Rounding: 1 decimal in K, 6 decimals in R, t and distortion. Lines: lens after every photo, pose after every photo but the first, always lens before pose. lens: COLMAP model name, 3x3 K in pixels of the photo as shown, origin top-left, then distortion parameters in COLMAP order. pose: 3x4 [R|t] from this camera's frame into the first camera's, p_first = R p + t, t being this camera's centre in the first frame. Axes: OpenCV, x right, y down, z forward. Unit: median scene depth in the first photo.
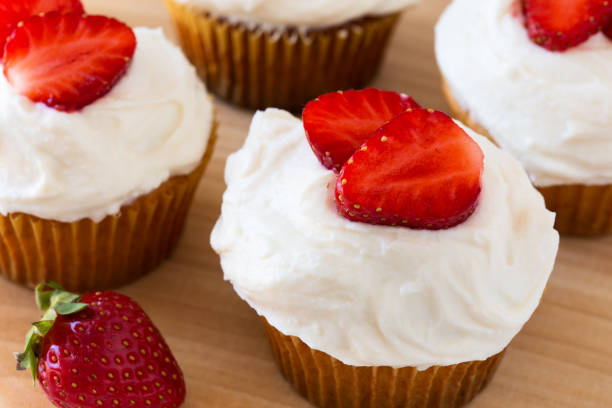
lens RADIAL K [[2431.1, 0, 306.0], [0, 2431.1, 204.0], [0, 0, 1]] dist [-0.231969, -5.685929]
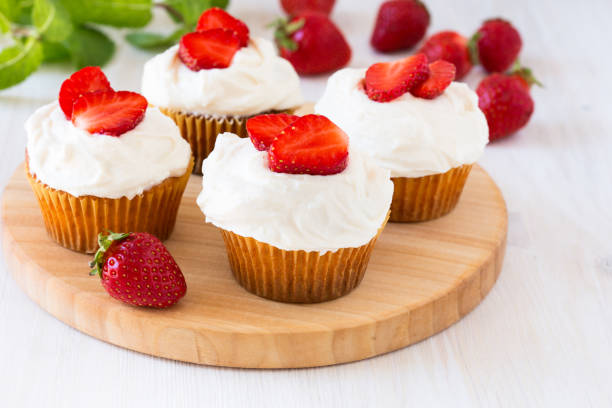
lens RADIAL K [[2431.1, 0, 306.0], [0, 2431.1, 204.0], [0, 0, 1]] dist [-0.231969, -5.685929]
pose [[0.995632, -0.040366, 0.084189, -0.108753], [0.062069, 0.959767, -0.273851, 0.503362], [-0.069748, 0.277881, 0.958080, -0.690946]]
